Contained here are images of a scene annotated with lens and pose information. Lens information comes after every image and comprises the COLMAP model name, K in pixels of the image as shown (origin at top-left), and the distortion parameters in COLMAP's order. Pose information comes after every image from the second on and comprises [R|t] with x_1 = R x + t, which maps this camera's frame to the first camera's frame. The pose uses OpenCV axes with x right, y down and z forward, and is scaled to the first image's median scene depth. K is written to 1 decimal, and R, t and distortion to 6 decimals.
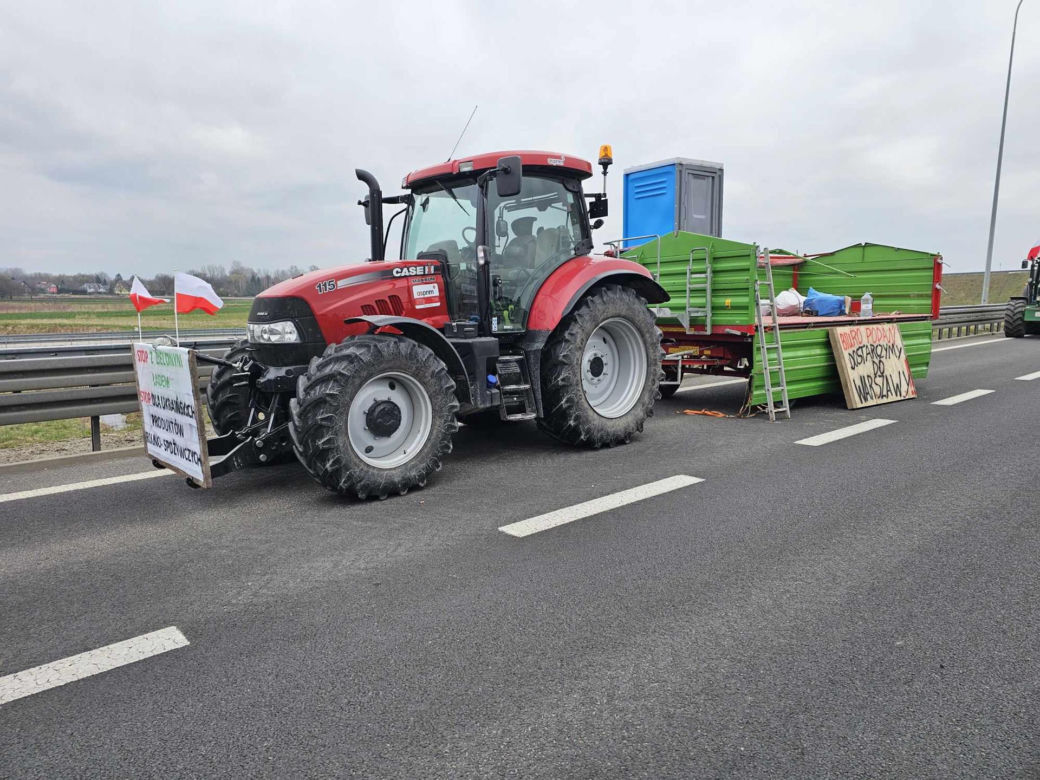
lens RADIAL K [[692.2, 0, 514.9], [0, 692.2, 386.1], [0, 0, 1]] dist [0.072453, -0.065461]
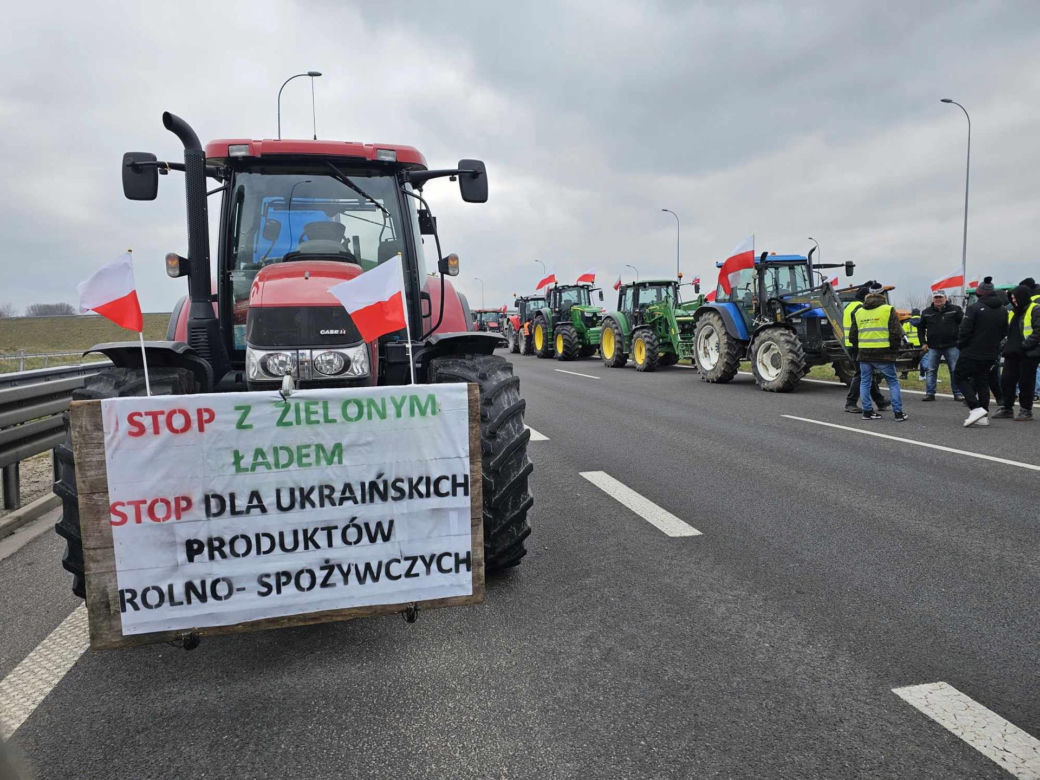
lens RADIAL K [[692.2, 0, 514.9], [0, 692.2, 386.1], [0, 0, 1]] dist [0.072453, -0.065461]
pose [[0.492784, -0.075294, 0.866888, -0.541698], [0.124472, 0.992103, 0.015413, -0.029662], [-0.861203, 0.100309, 0.498265, 0.365618]]
